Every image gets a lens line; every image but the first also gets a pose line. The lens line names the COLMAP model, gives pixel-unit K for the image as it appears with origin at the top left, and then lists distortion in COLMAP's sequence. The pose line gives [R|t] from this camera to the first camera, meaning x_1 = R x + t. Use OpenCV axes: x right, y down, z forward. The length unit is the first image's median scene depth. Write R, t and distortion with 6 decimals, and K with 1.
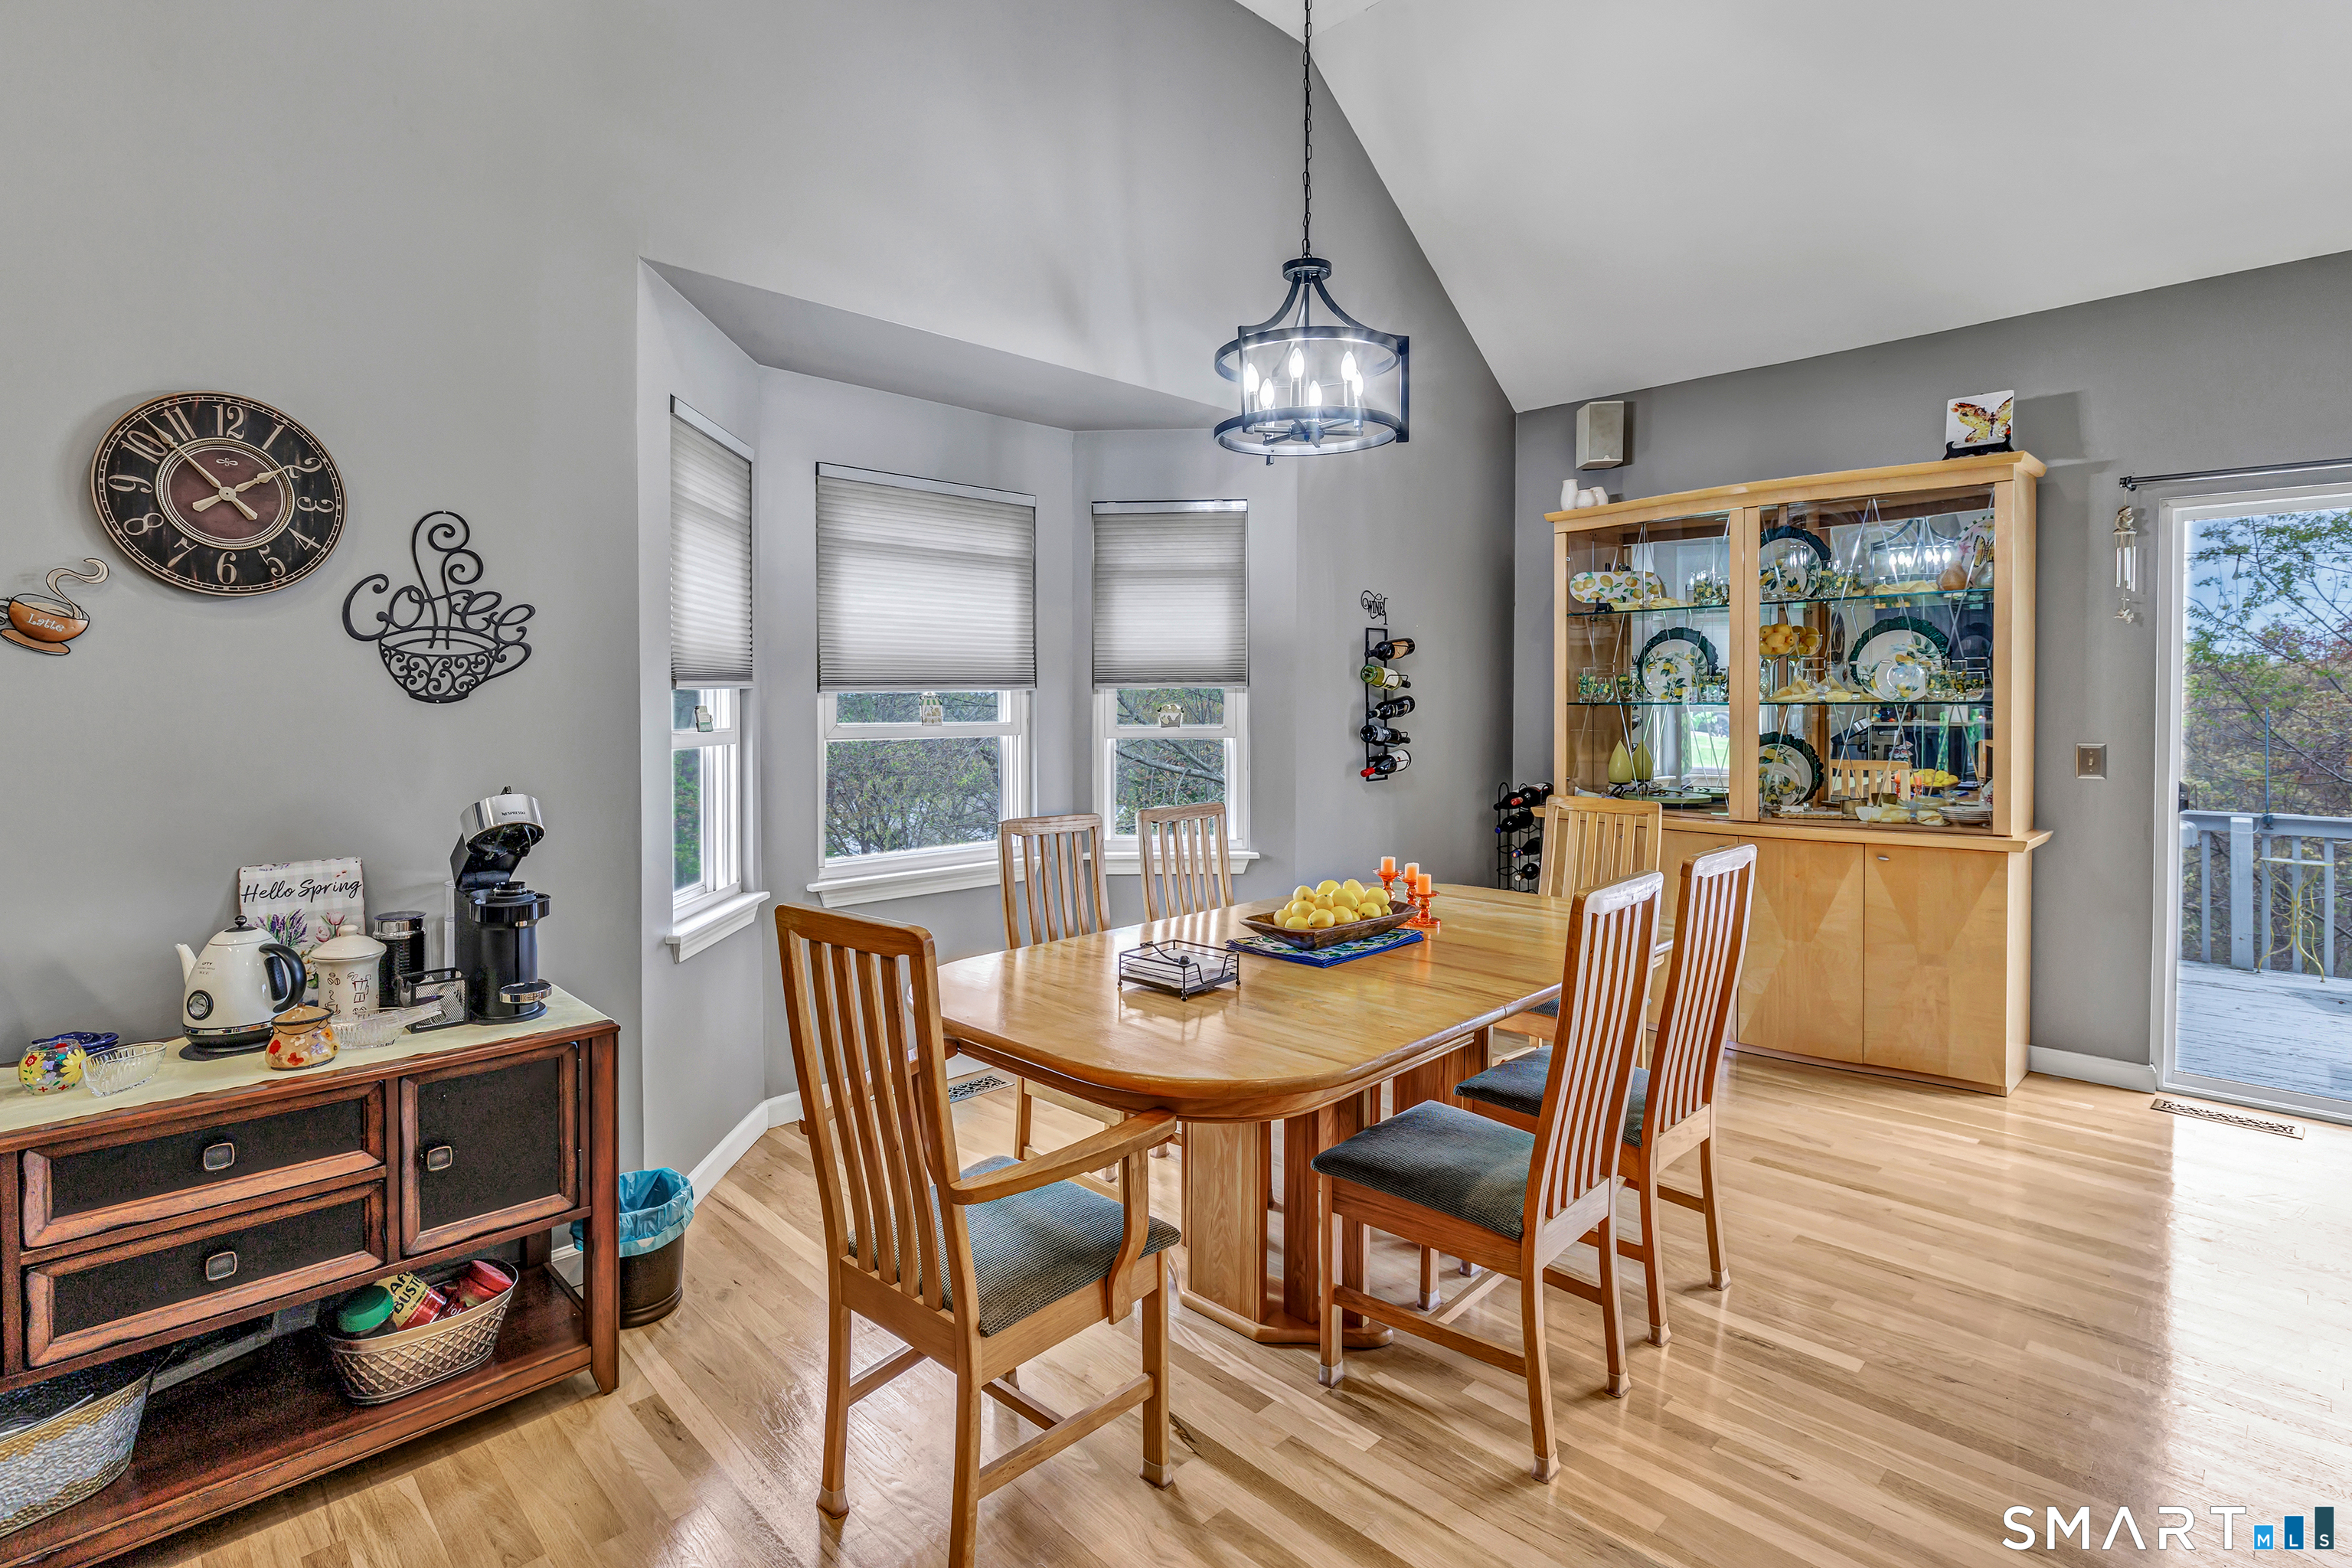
lens RADIAL K [[1130.4, 0, 1075.7], [0, 1130.4, 730.1], [0, 0, 1]] dist [0.003786, -0.000687]
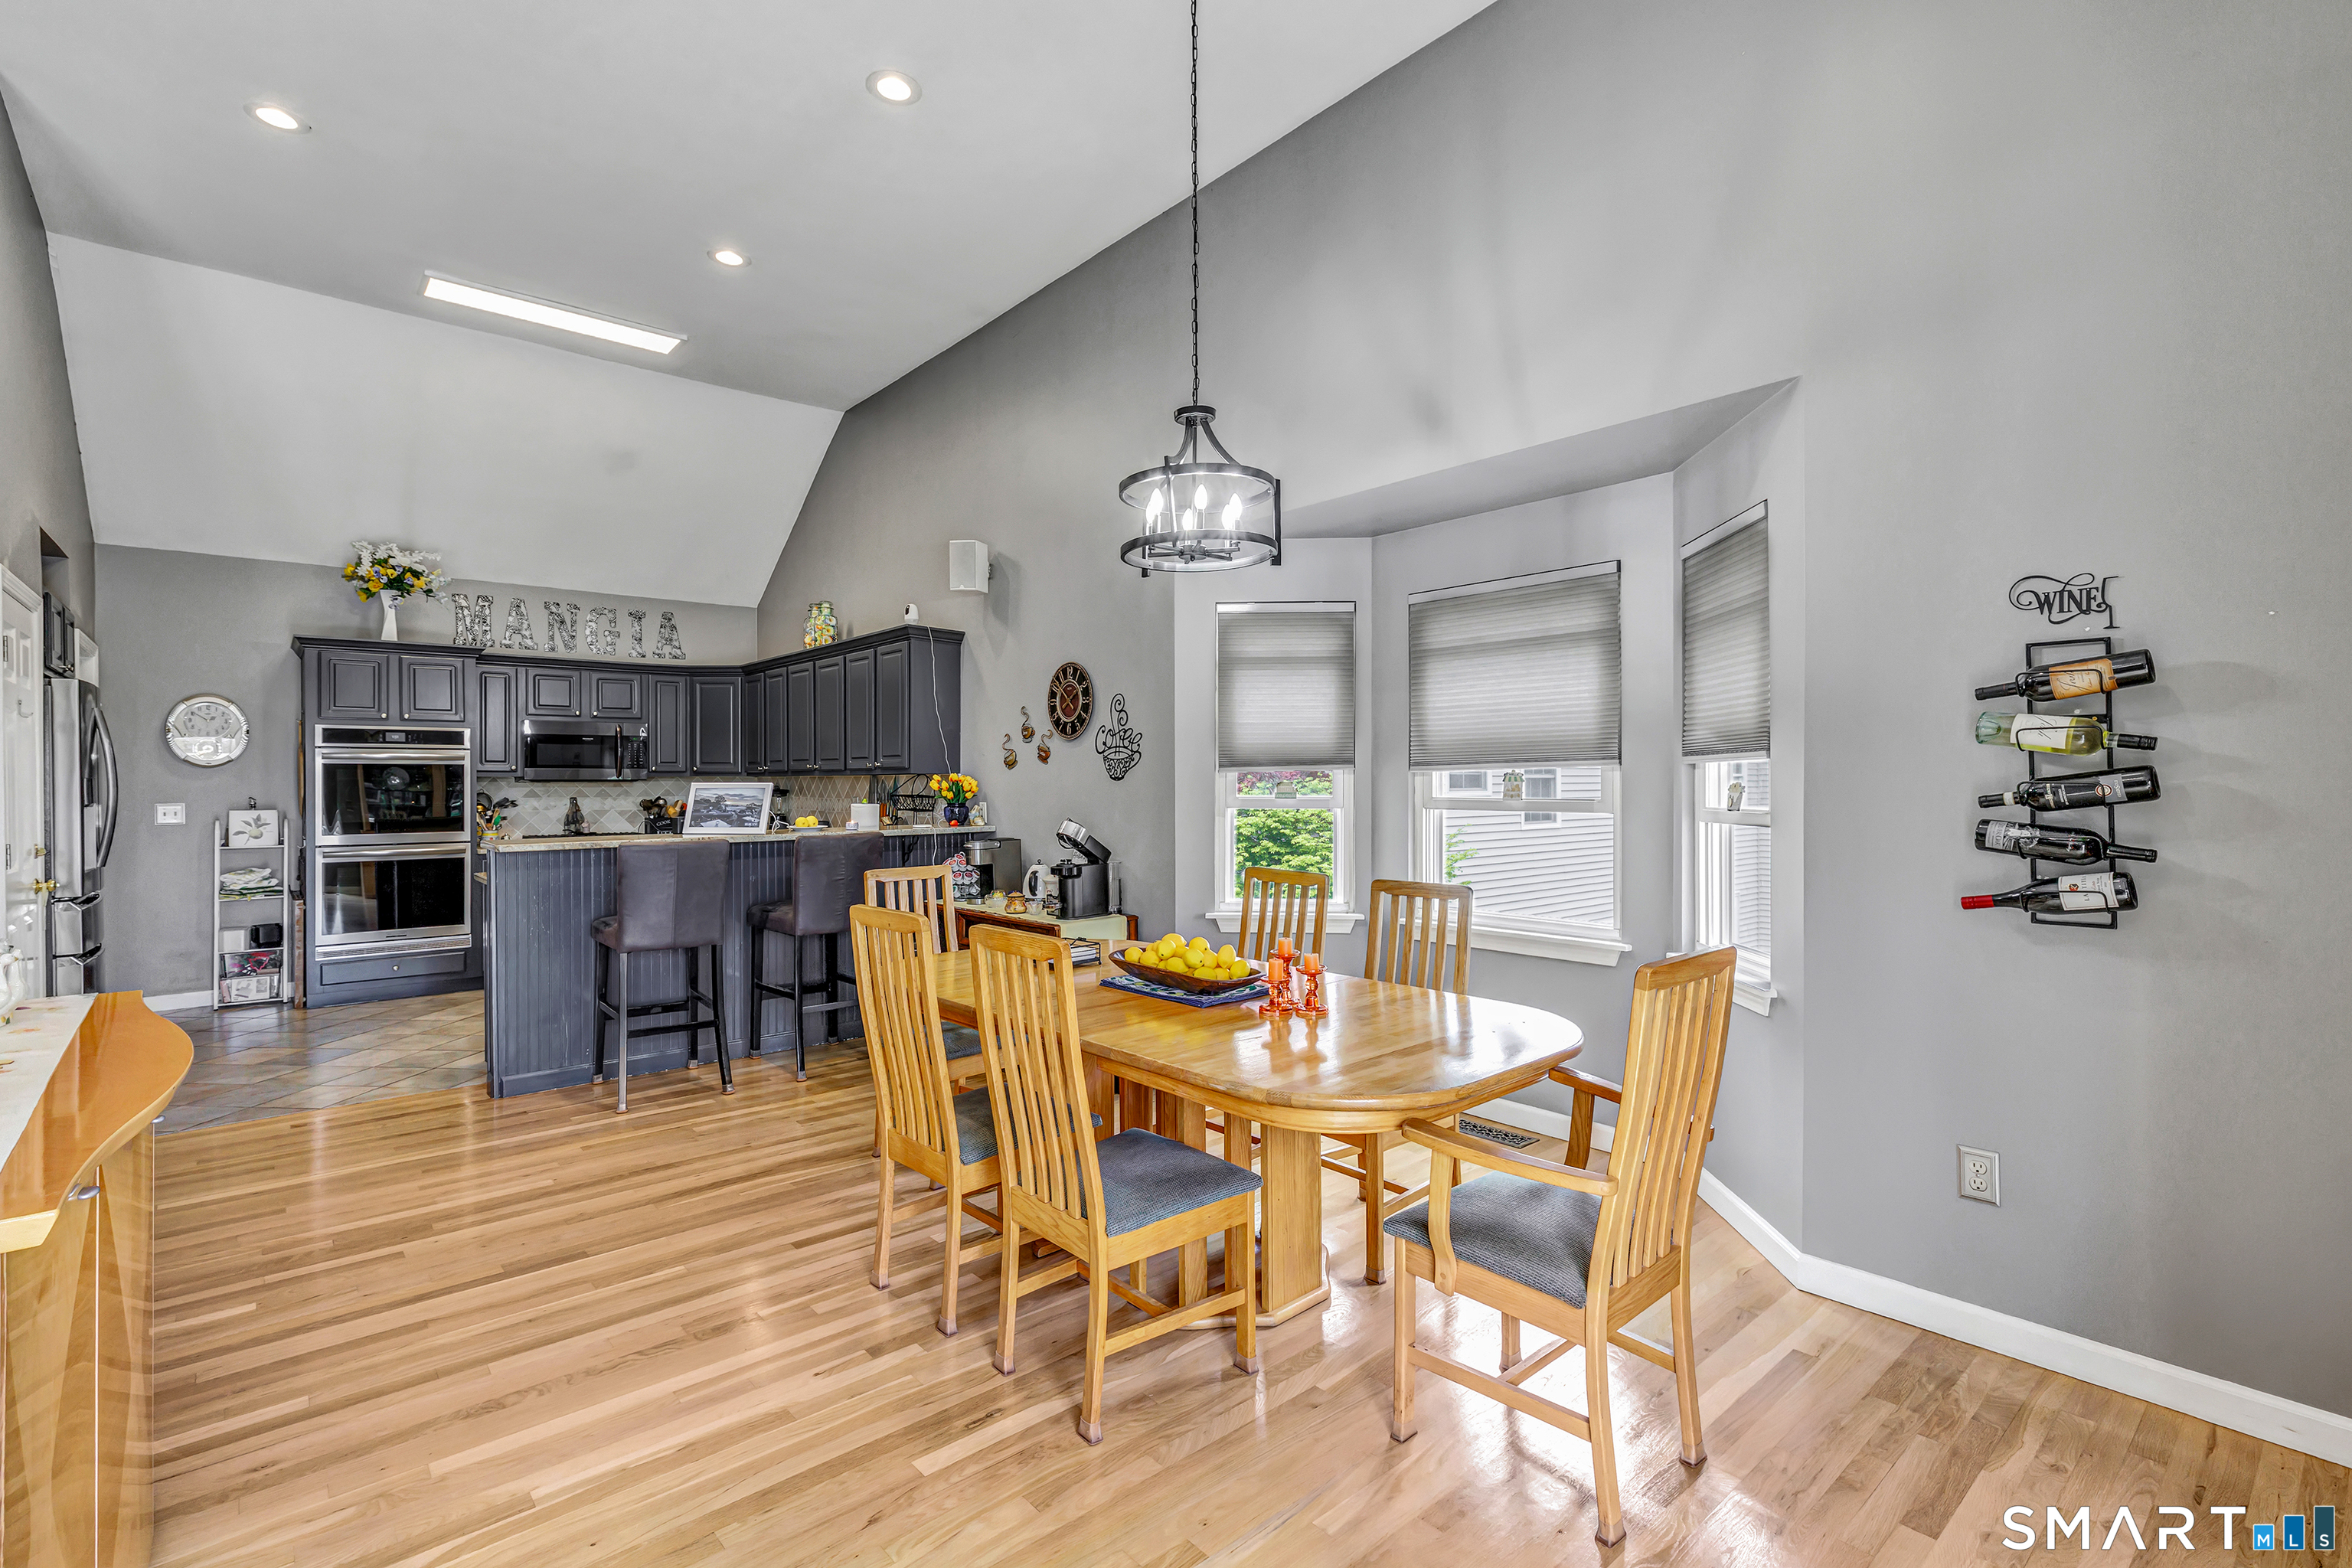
lens RADIAL K [[1076.2, 0, 1182.0], [0, 1076.2, 779.4], [0, 0, 1]] dist [-0.000547, -0.001099]
pose [[-0.026996, 0.001636, -0.999634, 1.584468], [-0.021642, 0.999763, 0.002221, -0.034691], [0.999401, 0.021694, -0.026954, 1.219375]]
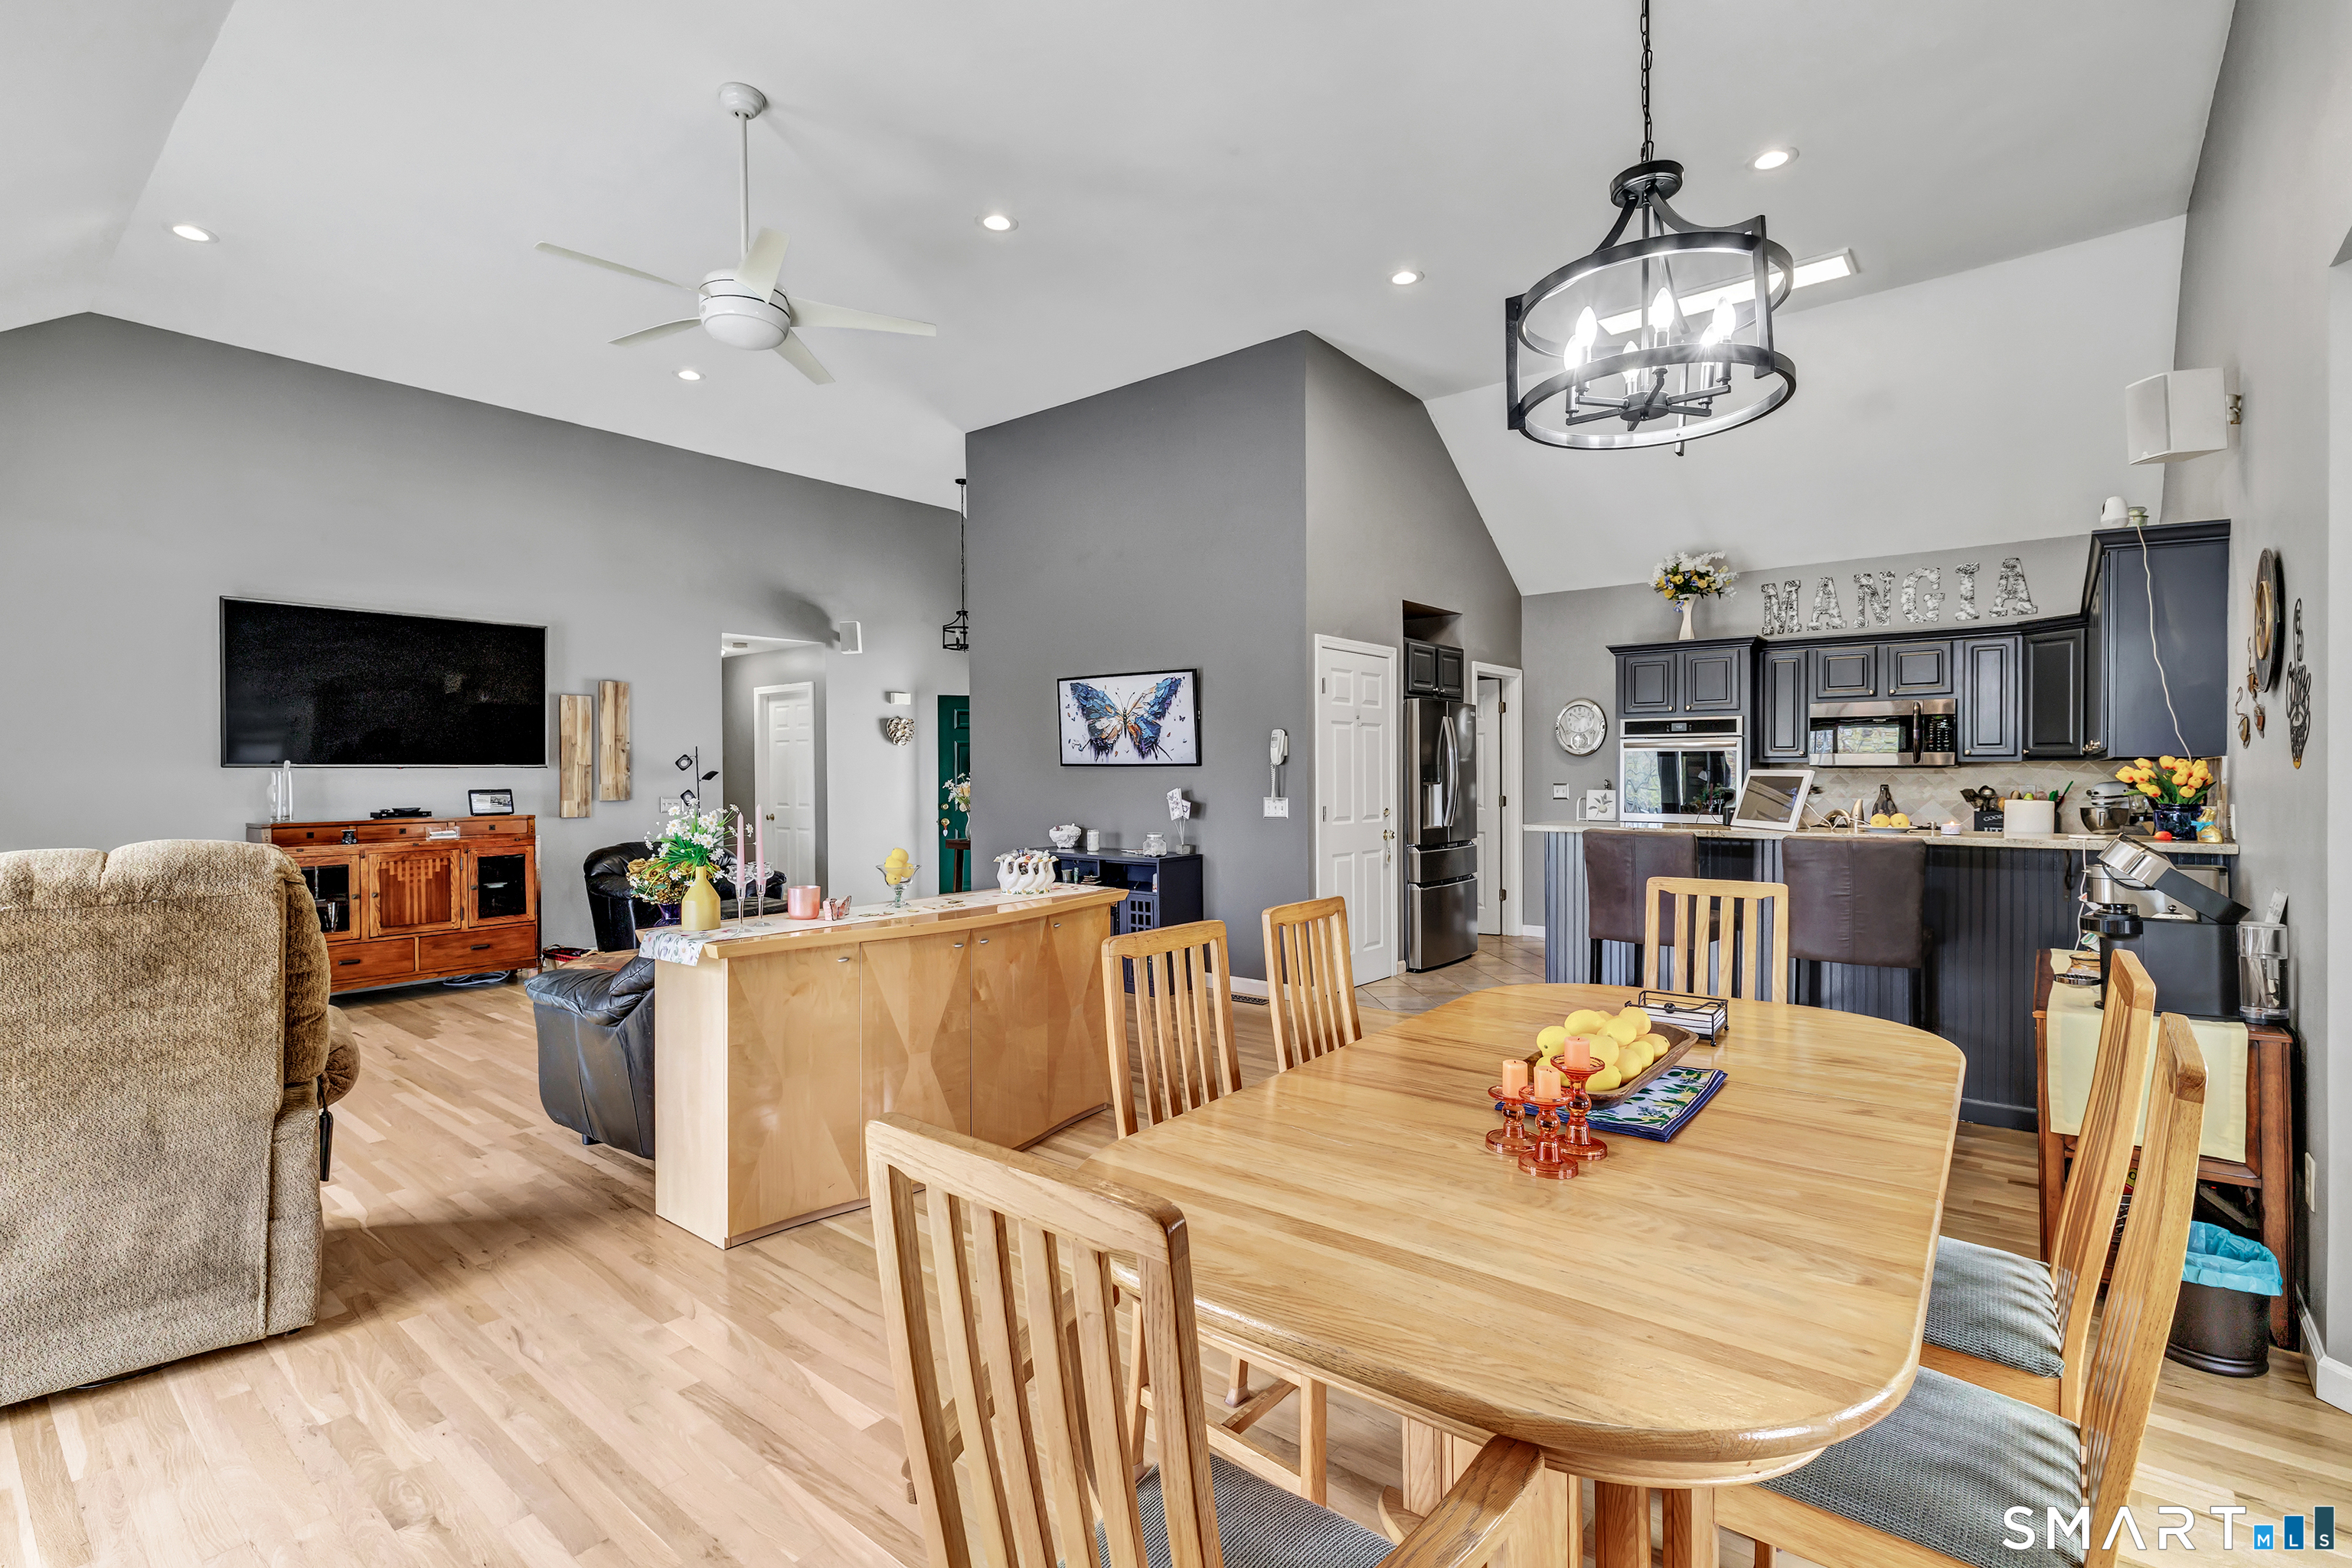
lens RADIAL K [[1076.2, 0, 1168.0], [0, 1076.2, 766.1], [0, 0, 1]] dist [-0.000547, -0.001099]
pose [[-0.990985, 0.002478, -0.133952, 0.713211], [-0.000554, 0.999745, 0.022593, -0.050397], [0.133973, 0.022464, -0.990730, 1.967190]]
